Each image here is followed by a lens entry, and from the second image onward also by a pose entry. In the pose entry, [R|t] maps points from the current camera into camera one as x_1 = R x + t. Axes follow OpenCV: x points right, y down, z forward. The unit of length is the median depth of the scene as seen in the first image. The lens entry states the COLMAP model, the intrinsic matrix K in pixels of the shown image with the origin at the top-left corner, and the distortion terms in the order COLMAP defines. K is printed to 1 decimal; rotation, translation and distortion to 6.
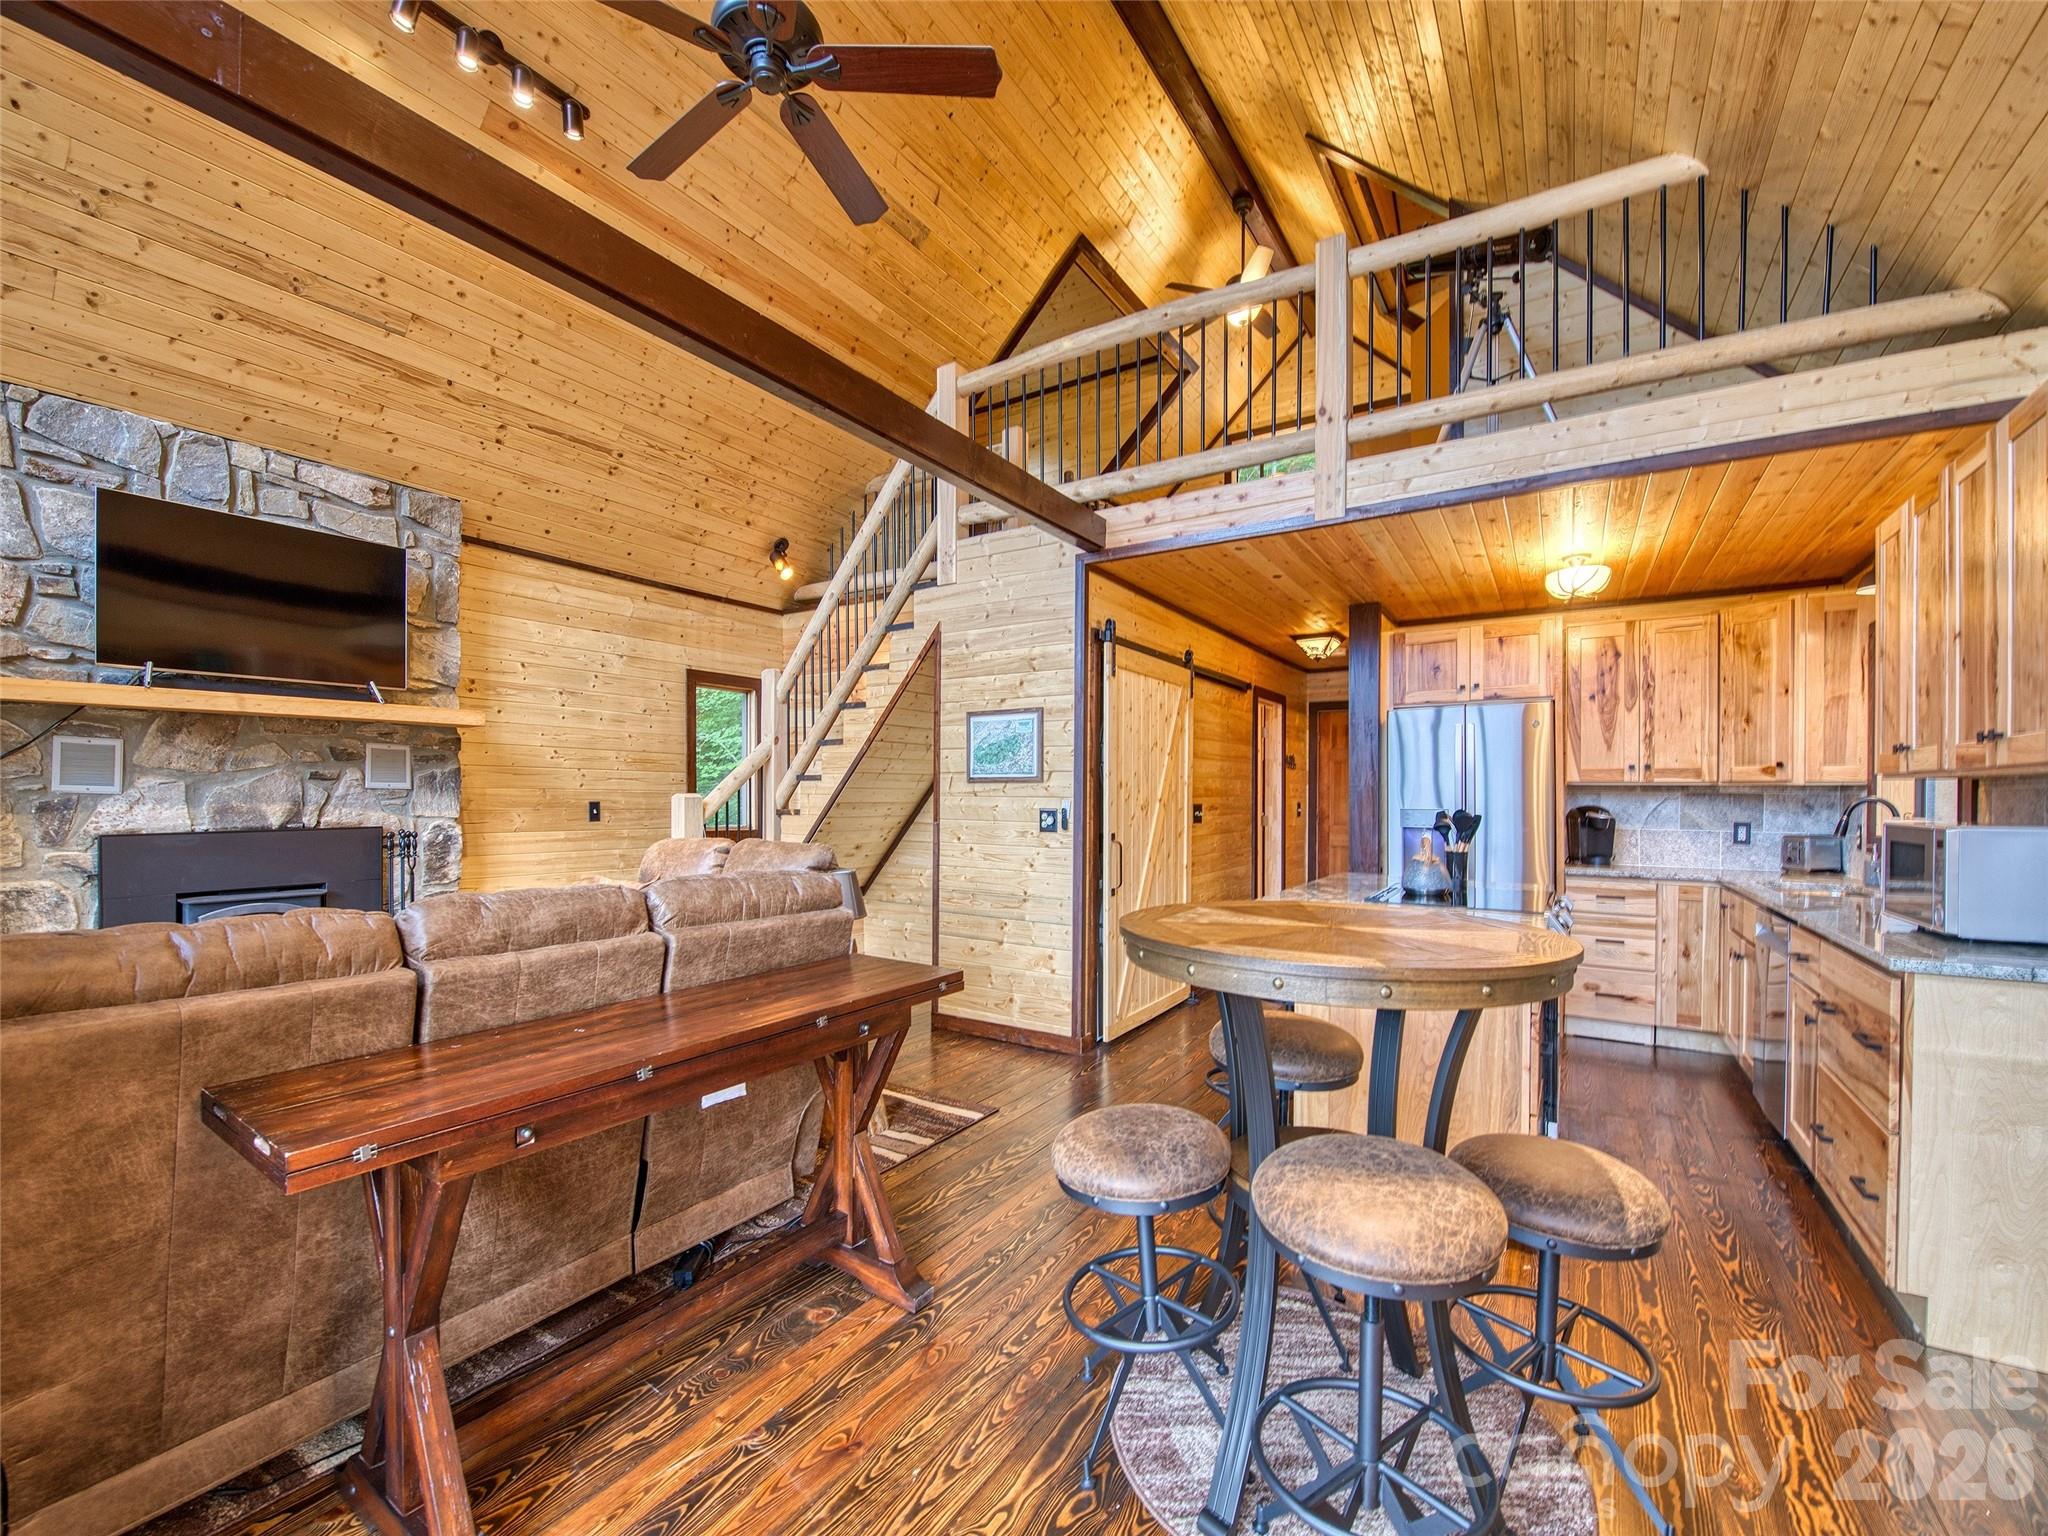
lens RADIAL K [[837.7, 0, 1013.8], [0, 837.7, 804.7], [0, 0, 1]] dist [-0.020586, -0.000012]
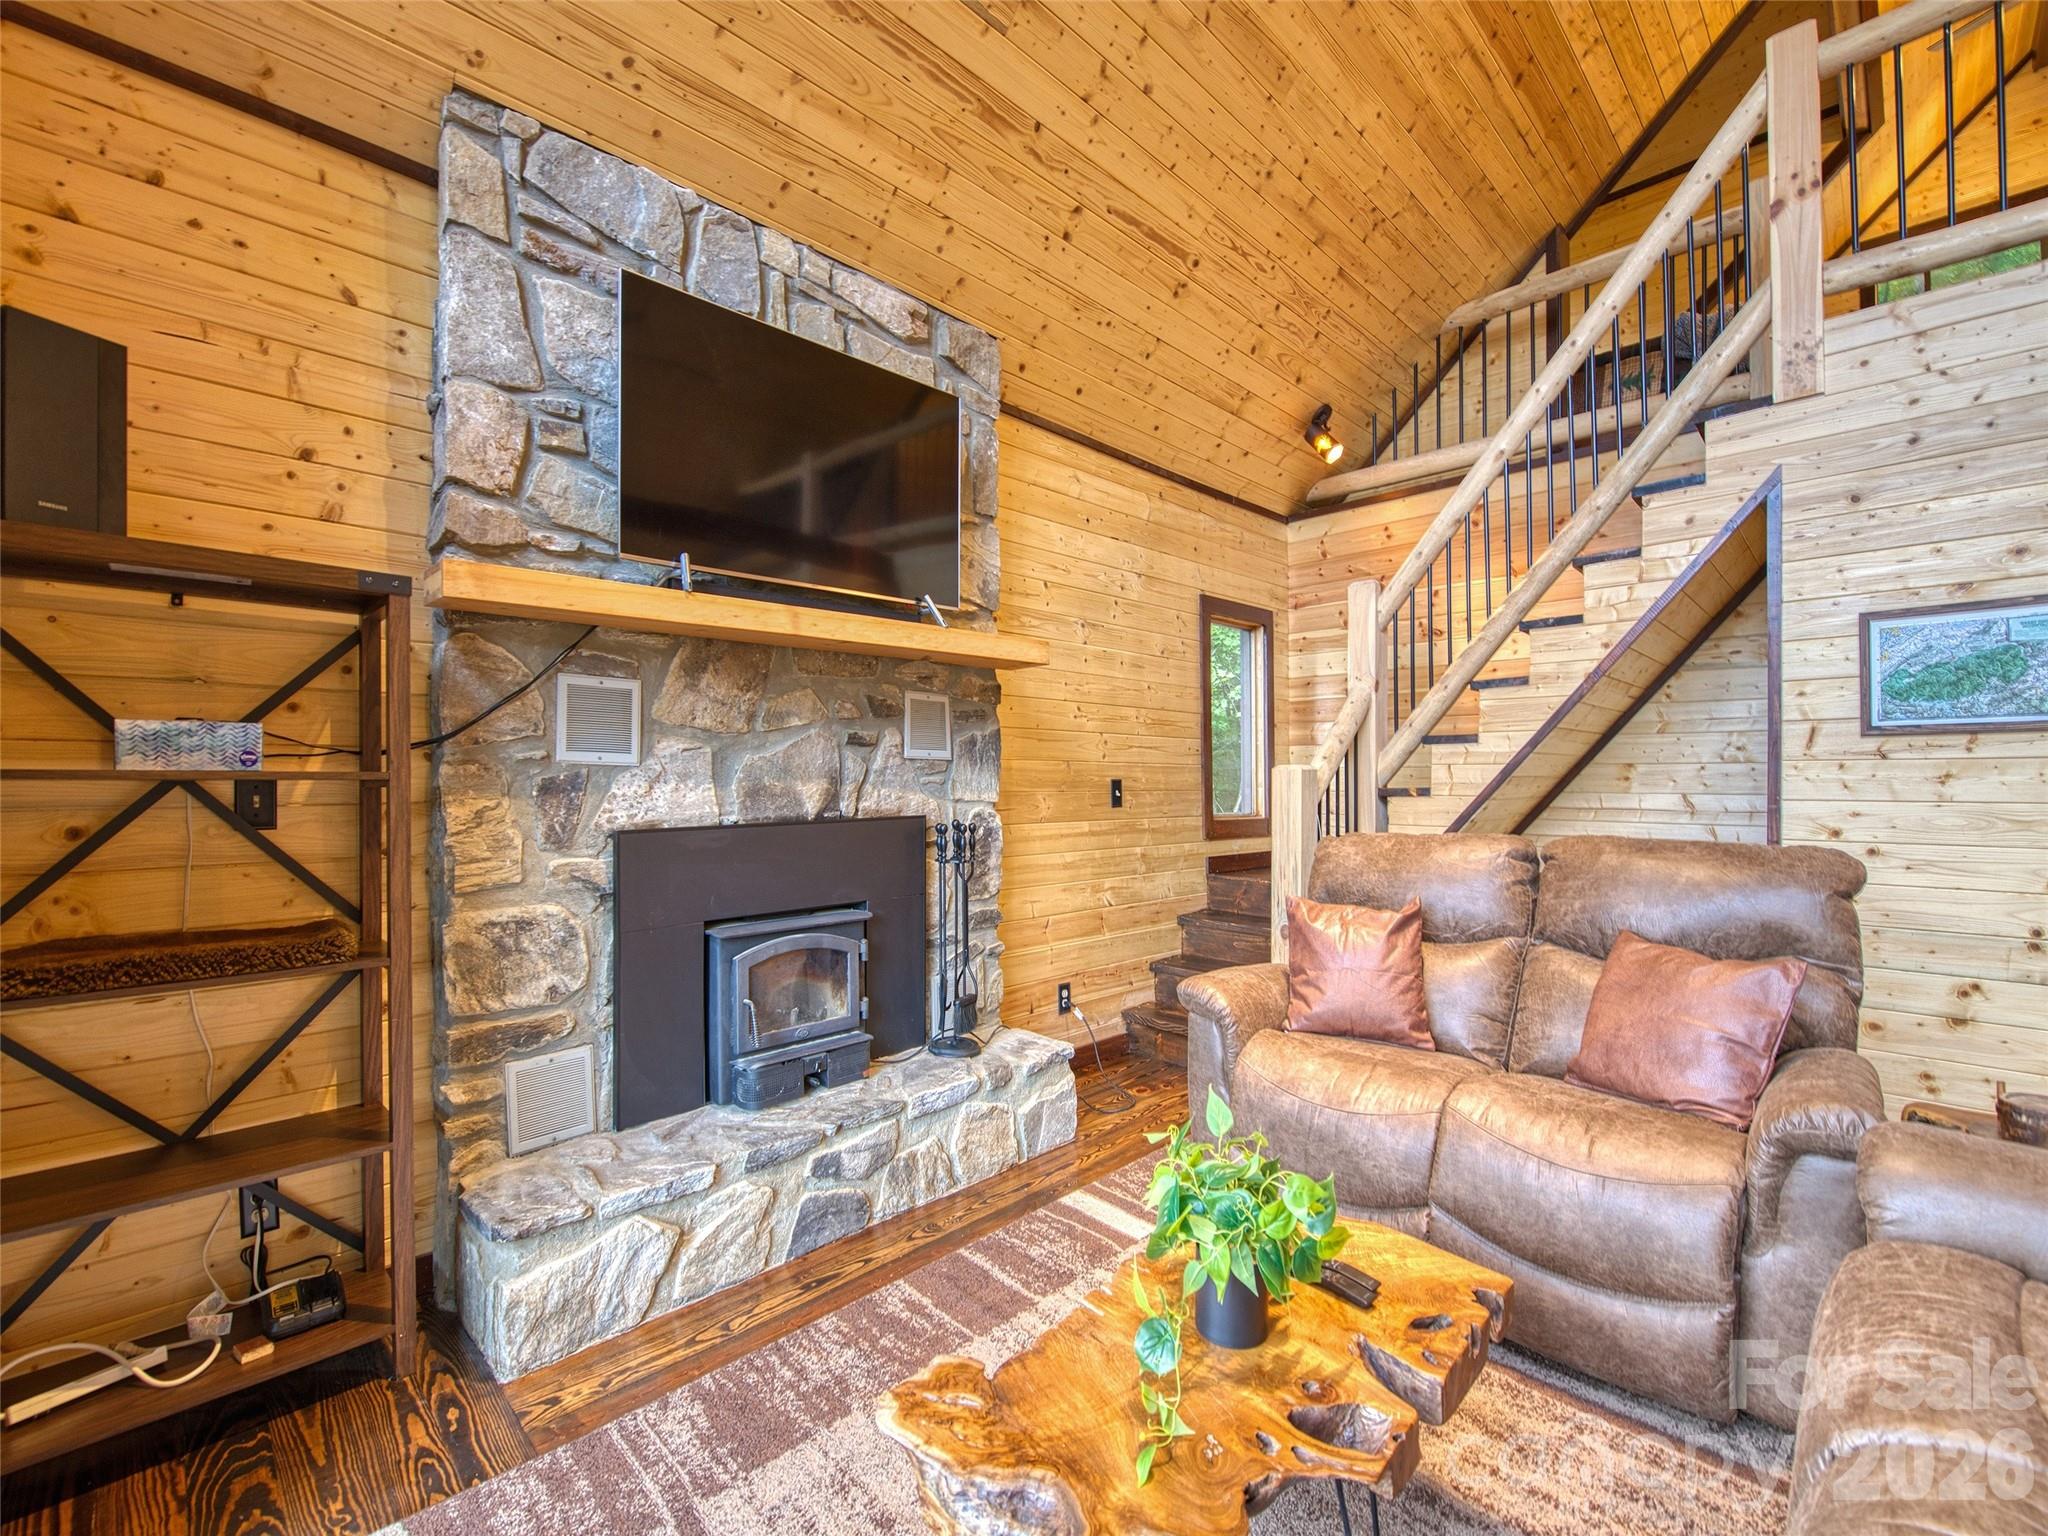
lens RADIAL K [[874.2, 0, 1024.3], [0, 874.2, 784.0], [0, 0, 1]] dist [-0.012394, -0.002750]
pose [[0.976531, -0.009296, -0.215176, -0.514106], [0.007857, 0.999941, -0.007540, 0.006636], [0.215233, 0.005672, 0.976546, 0.315610]]
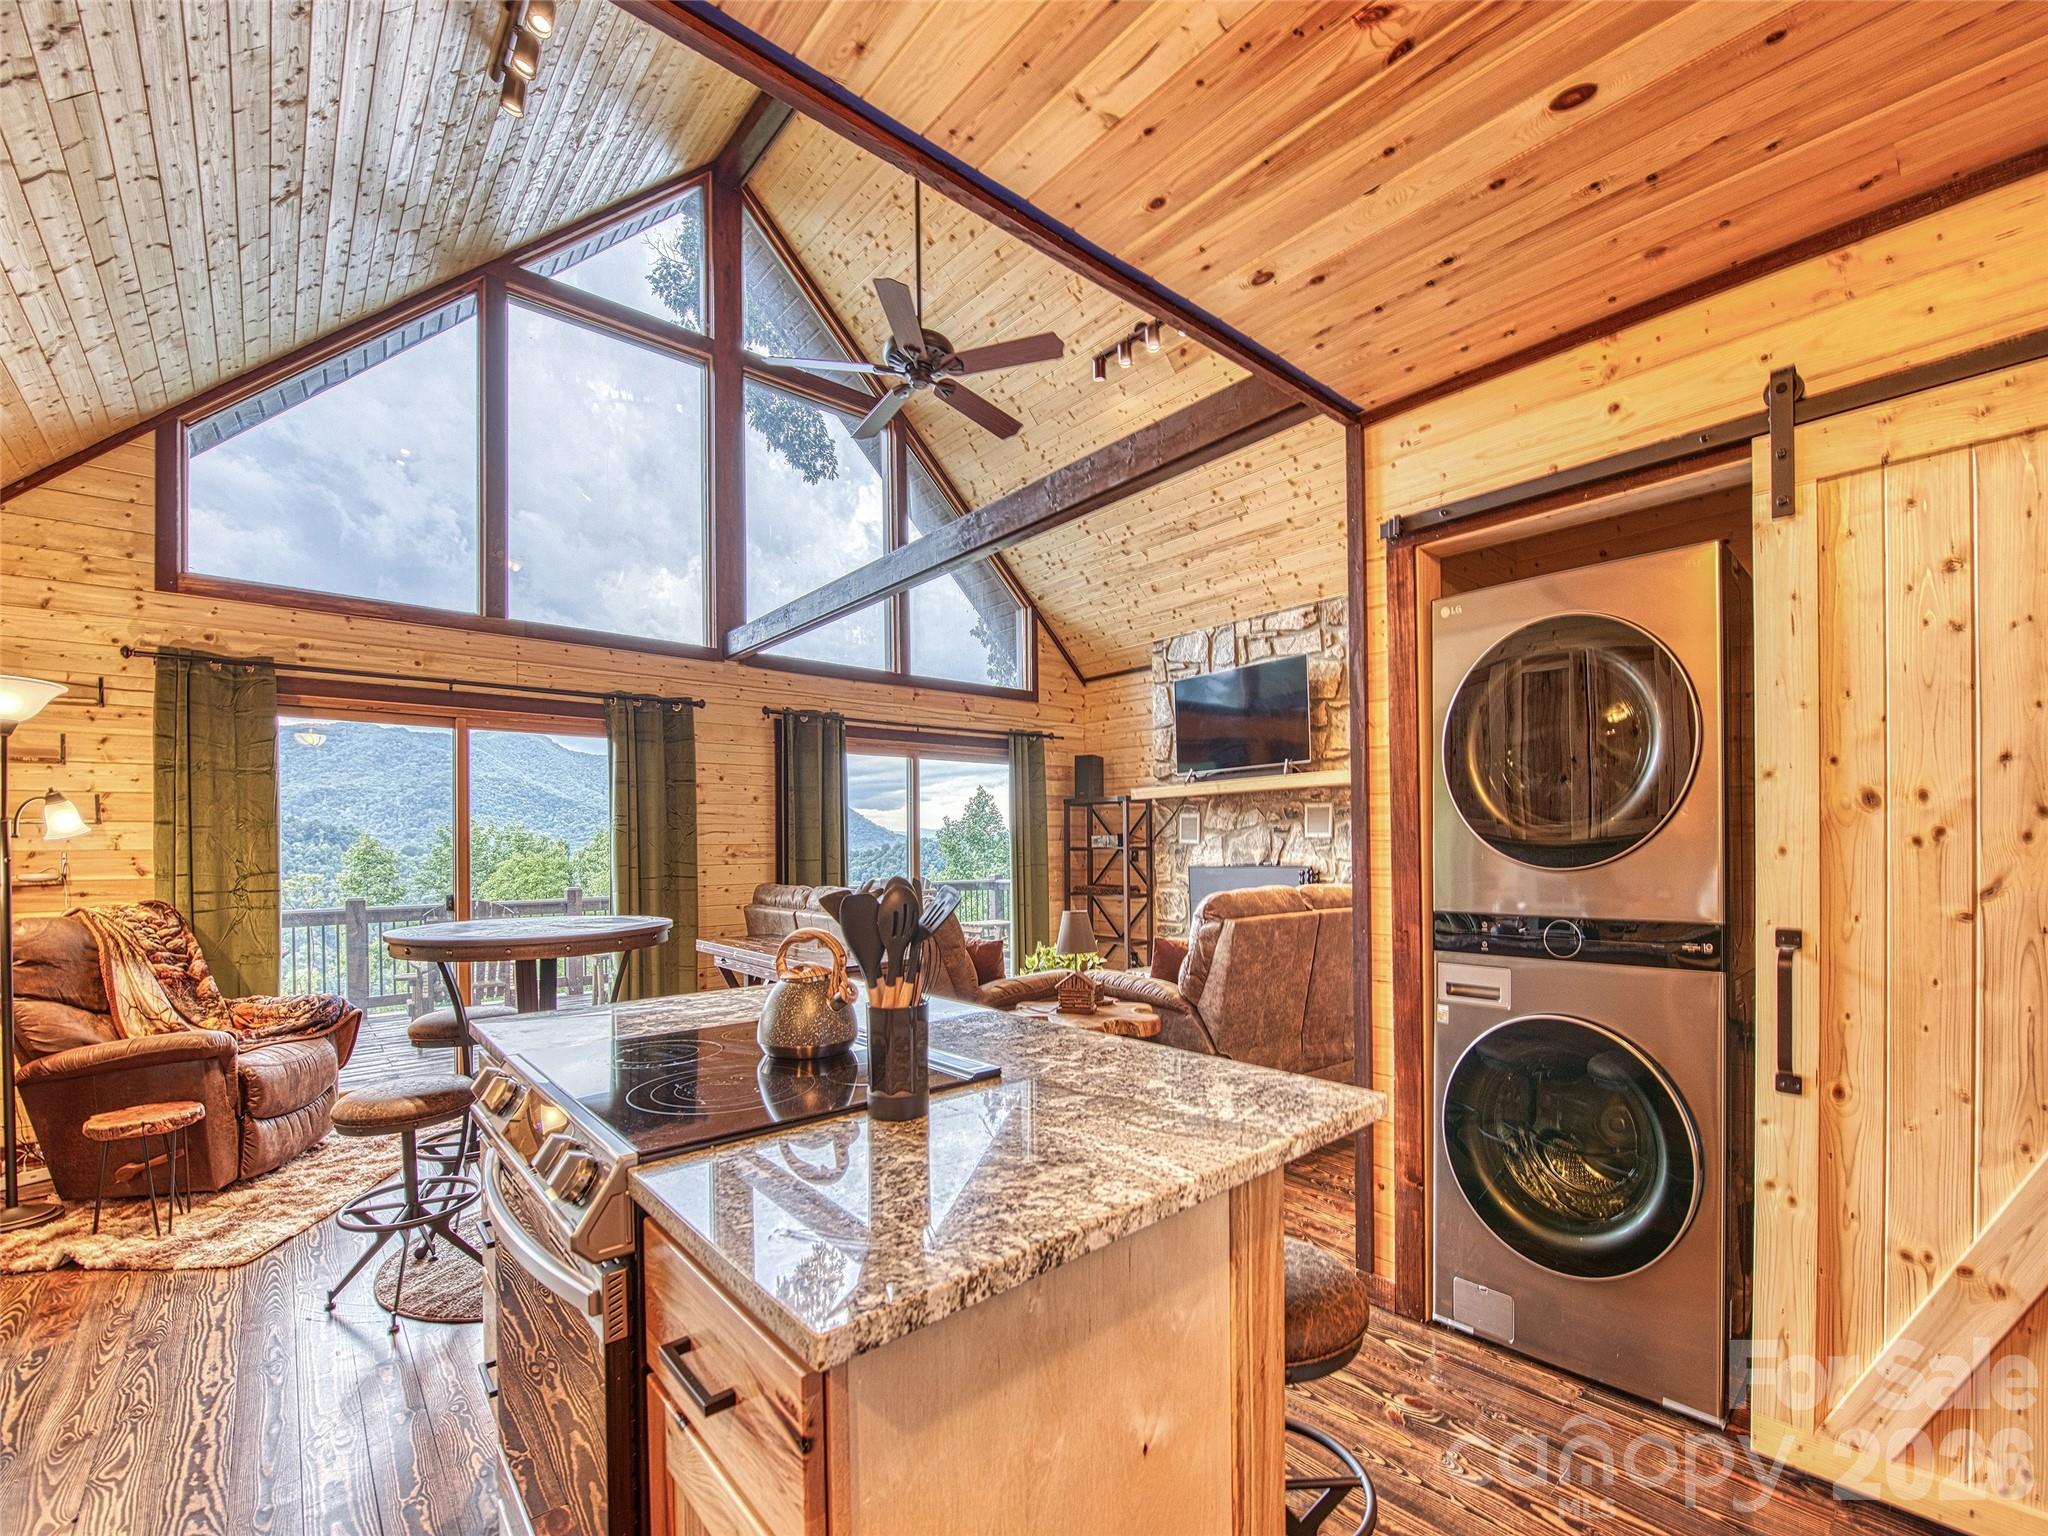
lens RADIAL K [[874.2, 0, 1030.9], [0, 874.2, 856.7], [0, 0, 1]] dist [-0.012394, -0.002750]
pose [[-0.262958, 0.009766, -0.964758, 0.674587], [-0.000324, 0.999948, 0.010211, -0.003476], [0.964807, 0.002997, -0.262941, 0.902809]]
